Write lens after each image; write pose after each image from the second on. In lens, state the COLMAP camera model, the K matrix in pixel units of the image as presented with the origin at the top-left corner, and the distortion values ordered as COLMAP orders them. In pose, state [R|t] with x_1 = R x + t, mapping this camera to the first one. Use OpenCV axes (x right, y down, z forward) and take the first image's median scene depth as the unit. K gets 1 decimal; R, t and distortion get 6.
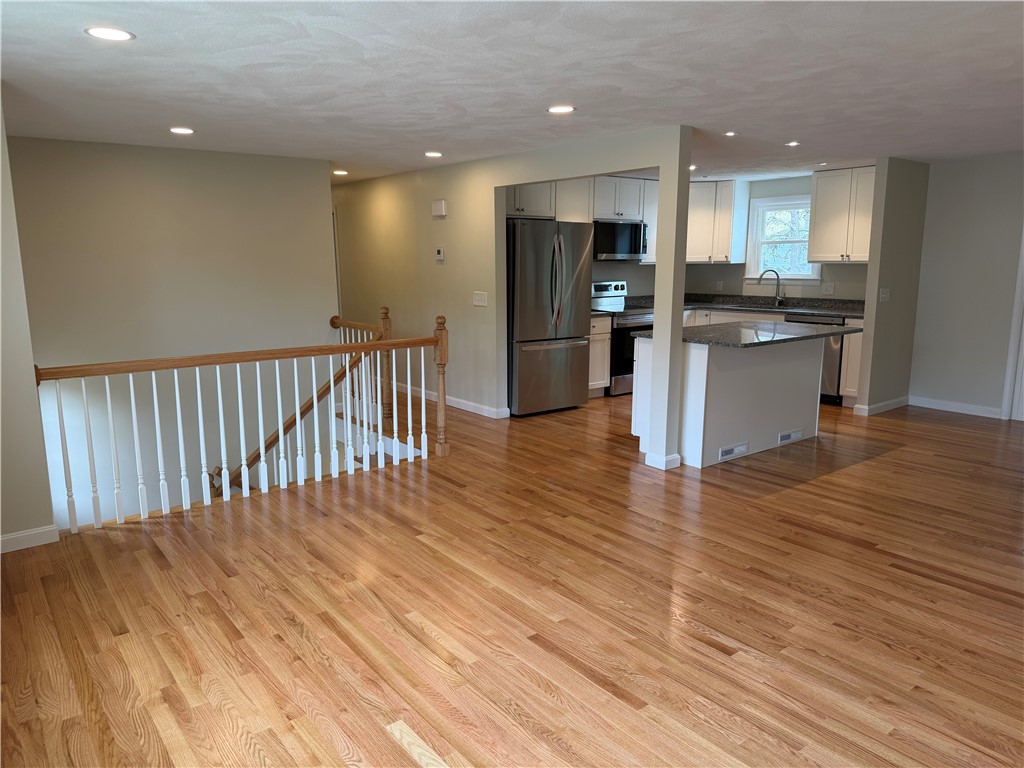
lens RADIAL K [[712.7, 0, 506.1], [0, 712.7, 385.7], [0, 0, 1]] dist [0.115120, -0.176532]
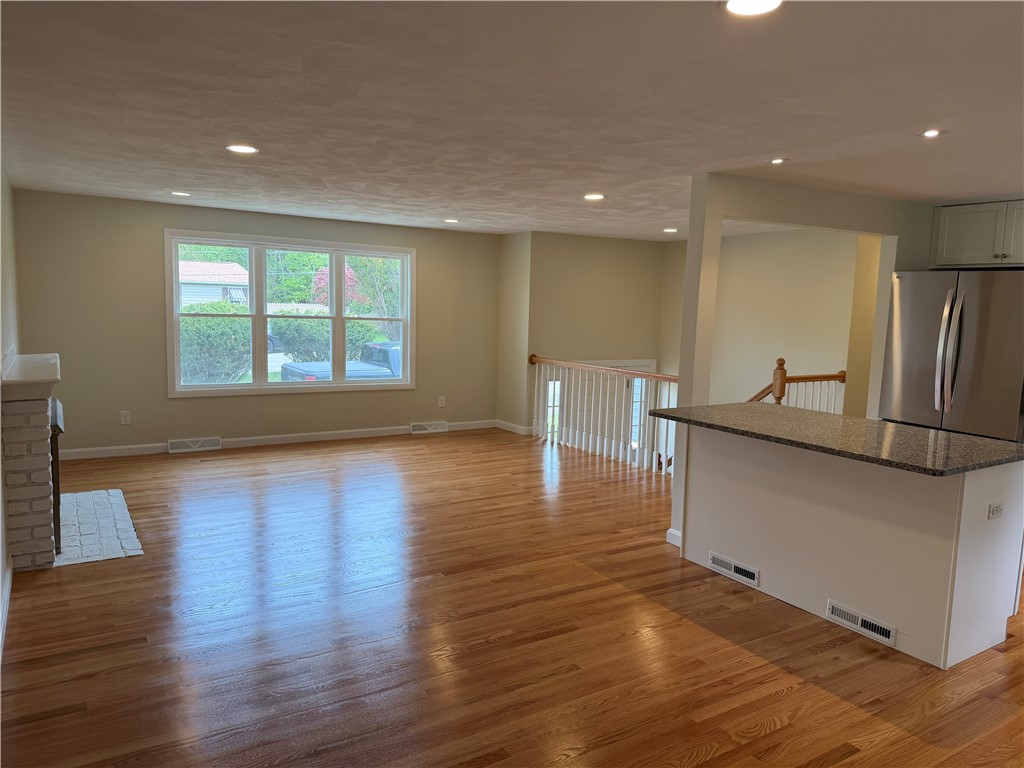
lens RADIAL K [[712.7, 0, 506.1], [0, 712.7, 385.7], [0, 0, 1]] dist [0.115120, -0.176532]
pose [[-0.108989, 0.116909, -0.987144, 0.906921], [-0.199525, 0.970277, 0.136941, -0.130371], [0.973813, 0.211885, -0.082423, 0.663372]]
